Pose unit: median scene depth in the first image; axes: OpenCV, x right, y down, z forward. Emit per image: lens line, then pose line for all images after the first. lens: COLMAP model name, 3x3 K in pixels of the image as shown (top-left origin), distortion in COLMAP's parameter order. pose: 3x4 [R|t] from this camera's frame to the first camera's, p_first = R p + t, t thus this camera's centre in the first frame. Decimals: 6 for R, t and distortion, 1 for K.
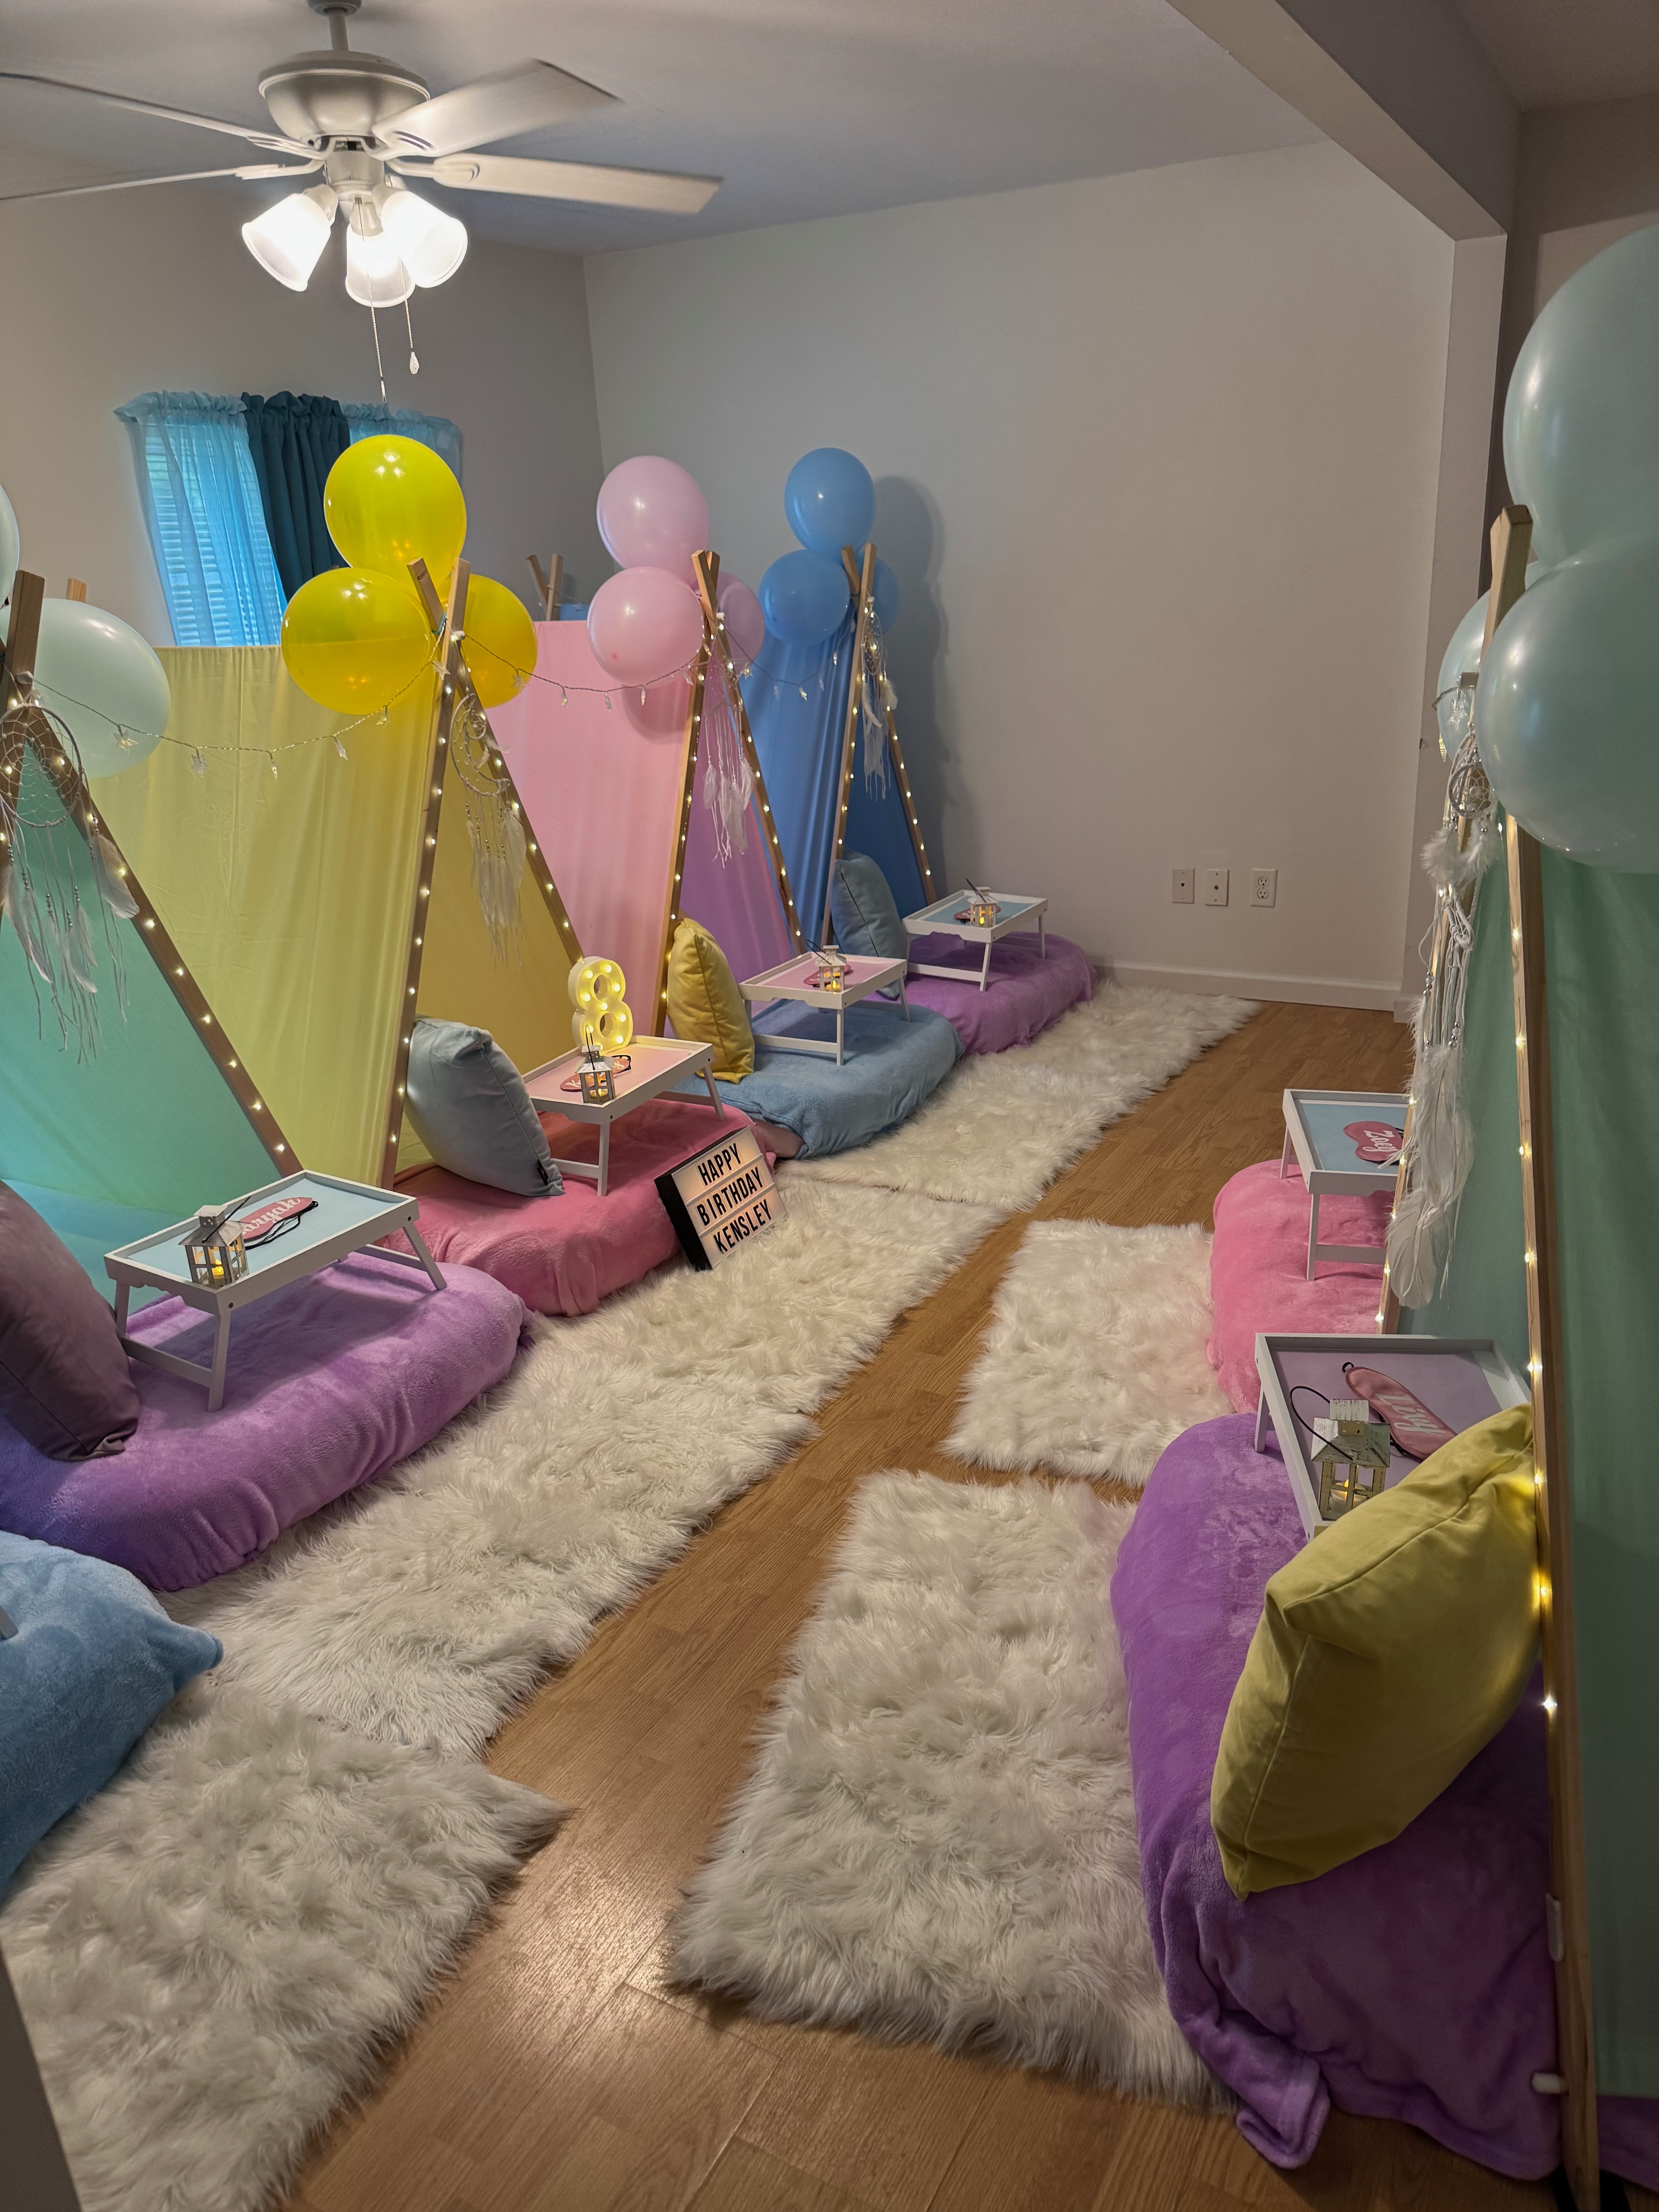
lens RADIAL K [[1539.5, 0, 829.5], [0, 1539.5, 1106.0], [0, 0, 1]] dist [0.117171, -0.179162]
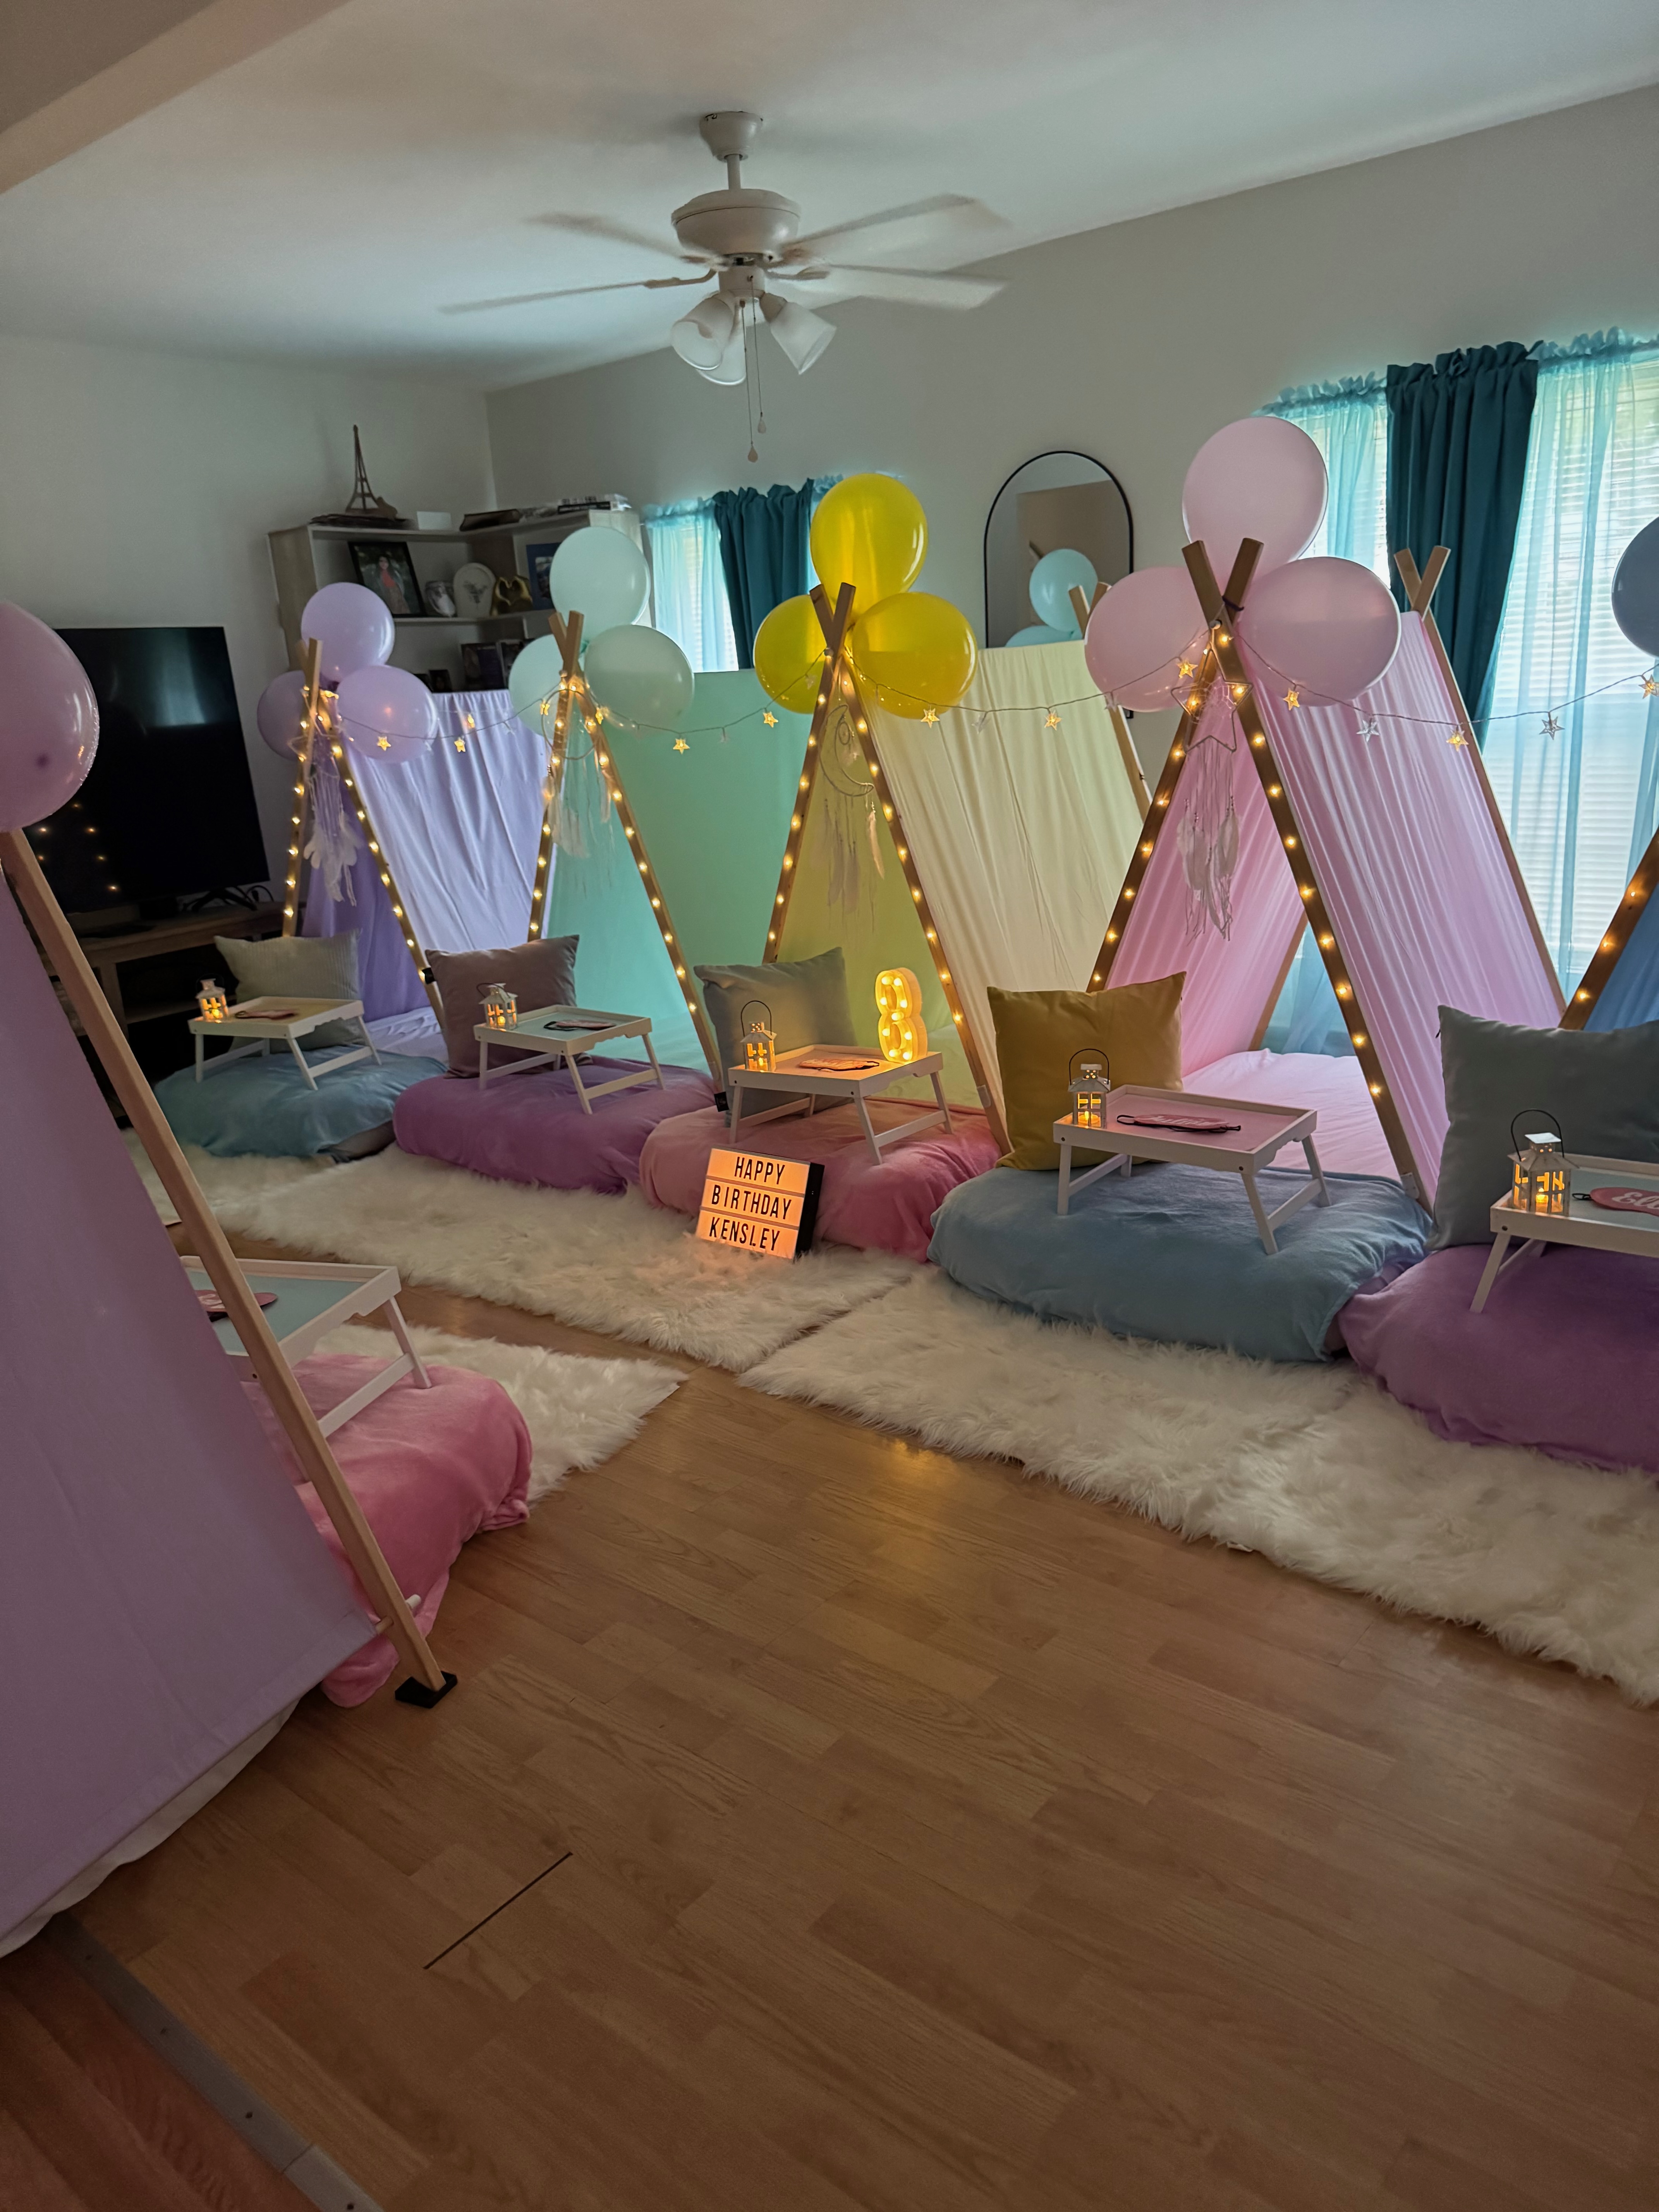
lens RADIAL K [[1543.7, 0, 853.8], [0, 1543.7, 1100.1], [0, 0, 1]] dist [0.118623, -0.186097]
pose [[-0.155732, 0.319782, -0.934605, 0.881141], [-0.261115, 0.899167, 0.351166, -0.389221], [0.952663, 0.298728, -0.056529, 1.111801]]
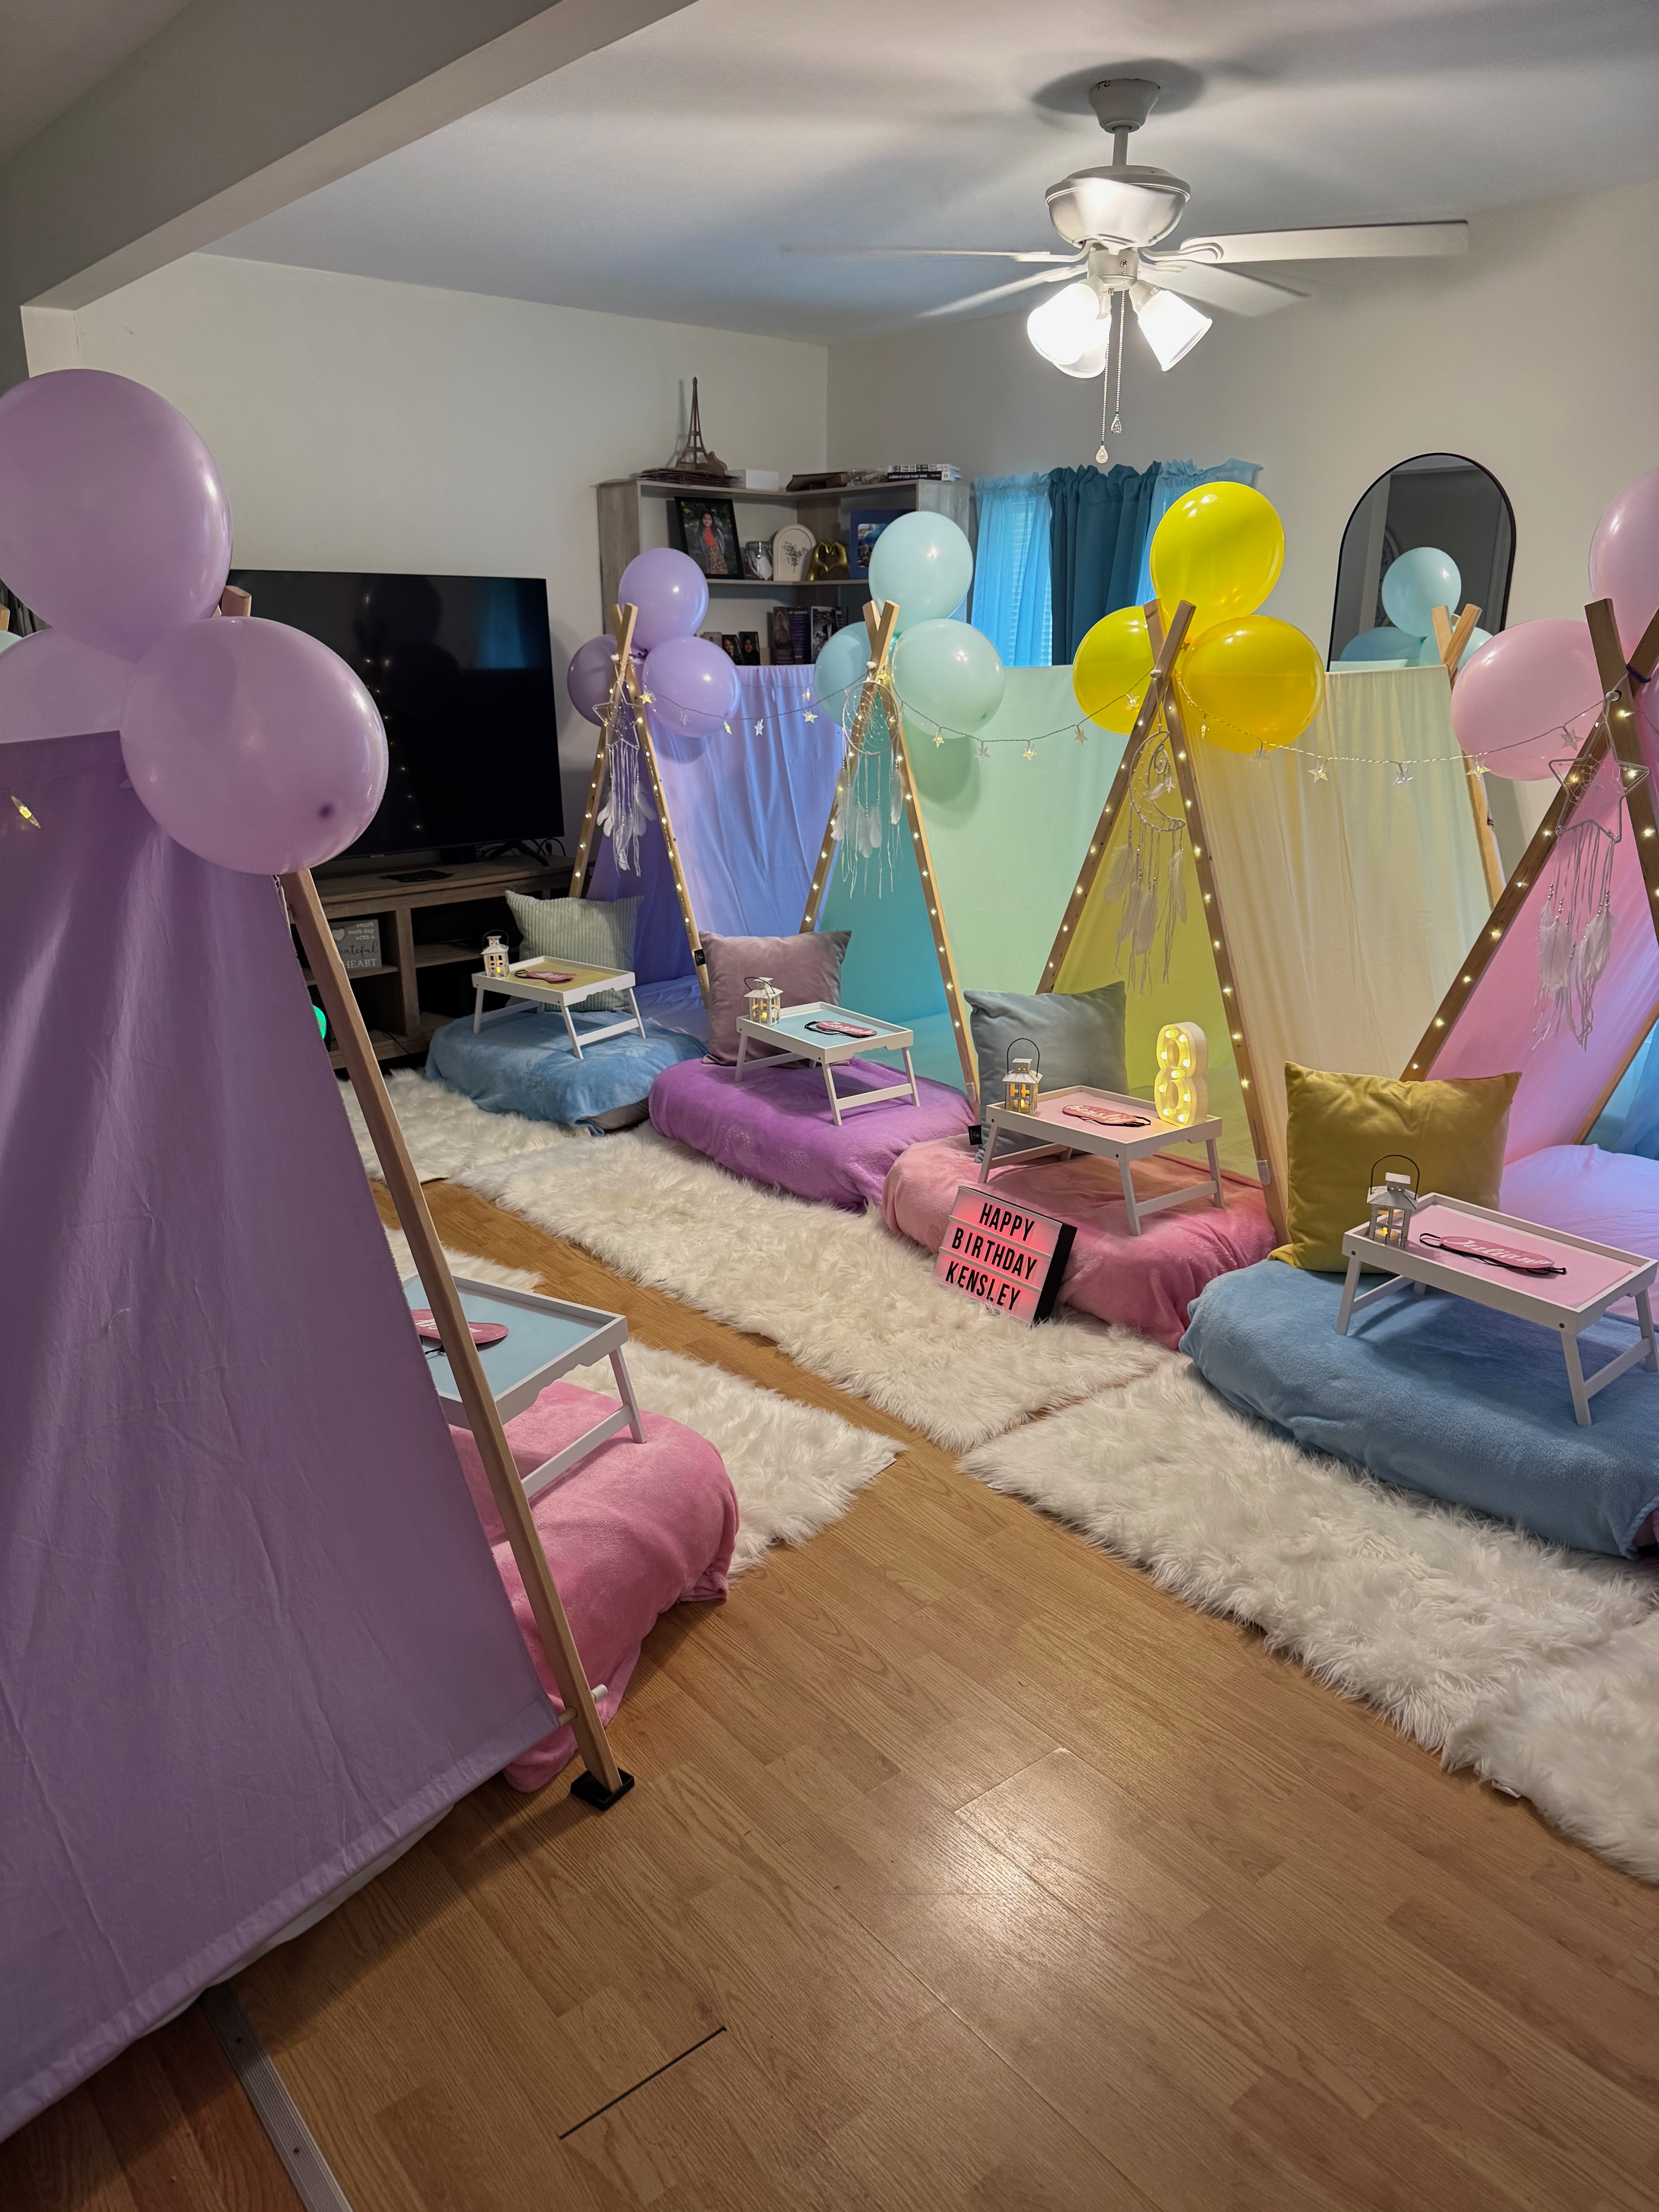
lens RADIAL K [[1530.9, 0, 836.1], [0, 1530.9, 1134.5], [0, 0, 1]] dist [0.113059, -0.181227]
pose [[-0.351781, 0.337872, -0.872979, 0.806160], [-0.301819, 0.841843, 0.447444, -0.416371], [0.886090, 0.420884, -0.194168, 1.076072]]
